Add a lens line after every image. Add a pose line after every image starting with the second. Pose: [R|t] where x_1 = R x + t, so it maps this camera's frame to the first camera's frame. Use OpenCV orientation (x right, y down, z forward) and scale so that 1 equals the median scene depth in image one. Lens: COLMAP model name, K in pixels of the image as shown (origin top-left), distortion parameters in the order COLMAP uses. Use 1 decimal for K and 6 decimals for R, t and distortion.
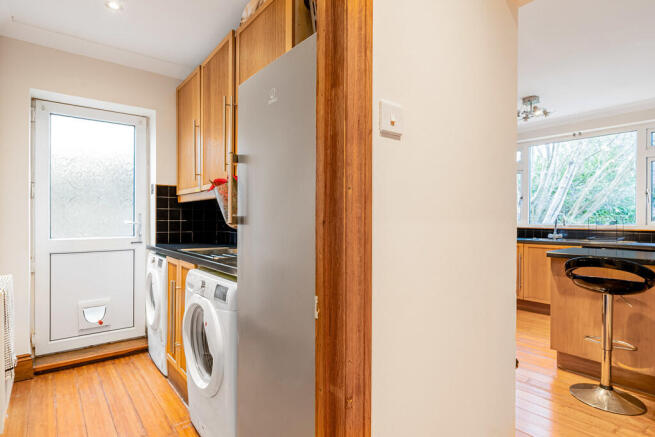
lens RADIAL K [[343.6, 0, 325.6], [0, 343.6, 223.0], [0, 0, 1]] dist [0.004531, 0.000289]
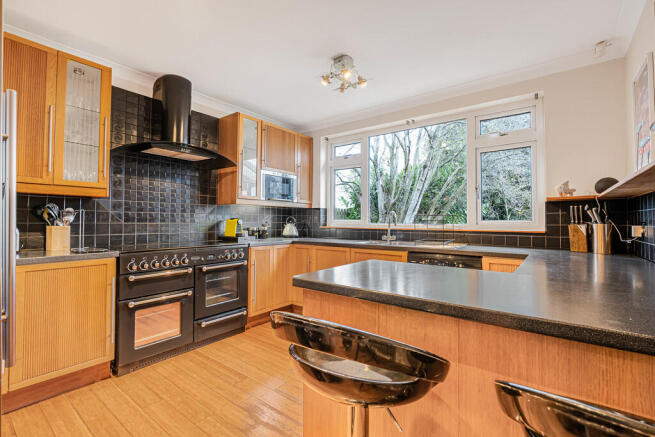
lens RADIAL K [[294.1, 0, 329.2], [0, 294.1, 214.4], [0, 0, 1]] dist [0.001760, -0.000684]
pose [[0.970547, 0.003319, 0.240889, 0.347560], [0.004618, 0.999465, -0.032379, 0.002222], [-0.240868, 0.032537, 0.970012, 0.327501]]
